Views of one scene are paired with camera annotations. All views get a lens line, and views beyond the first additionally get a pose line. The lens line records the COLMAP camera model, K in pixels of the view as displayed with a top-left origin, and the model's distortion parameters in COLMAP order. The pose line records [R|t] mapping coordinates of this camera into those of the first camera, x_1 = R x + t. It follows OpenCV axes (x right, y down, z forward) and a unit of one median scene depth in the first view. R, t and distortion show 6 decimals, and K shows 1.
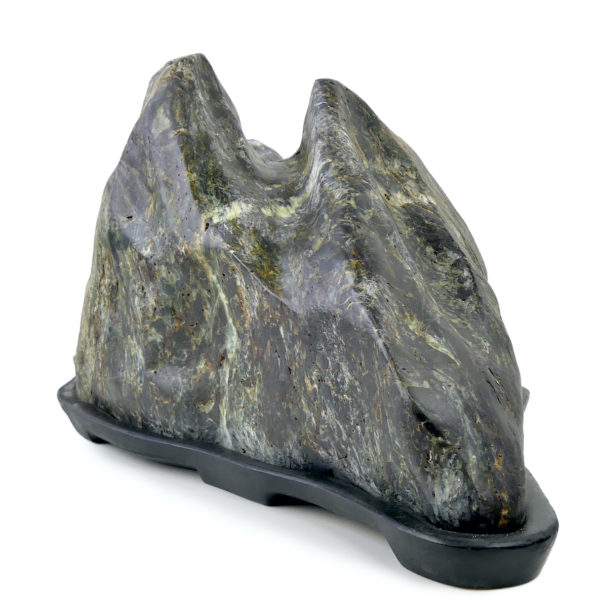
lens RADIAL K [[1192.4, 0, 300.0], [0, 1192.4, 300.0], [0, 0, 1]] dist [-0.046496, 0.029876]
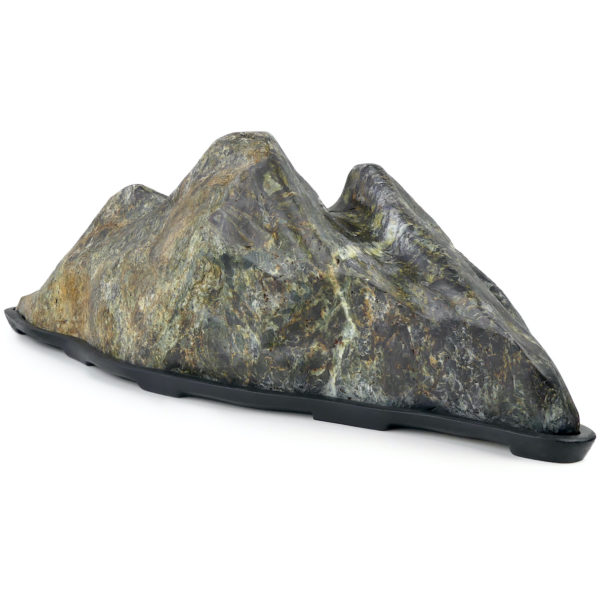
lens RADIAL K [[1192.4, 0, 300.0], [0, 1192.4, 300.0], [0, 0, 1]] dist [-0.046496, 0.029876]
pose [[0.865634, -0.011586, 0.500544, -0.910288], [-0.023738, 0.997658, 0.064145, -0.109452], [-0.500115, -0.067408, 0.863332, -0.359186]]
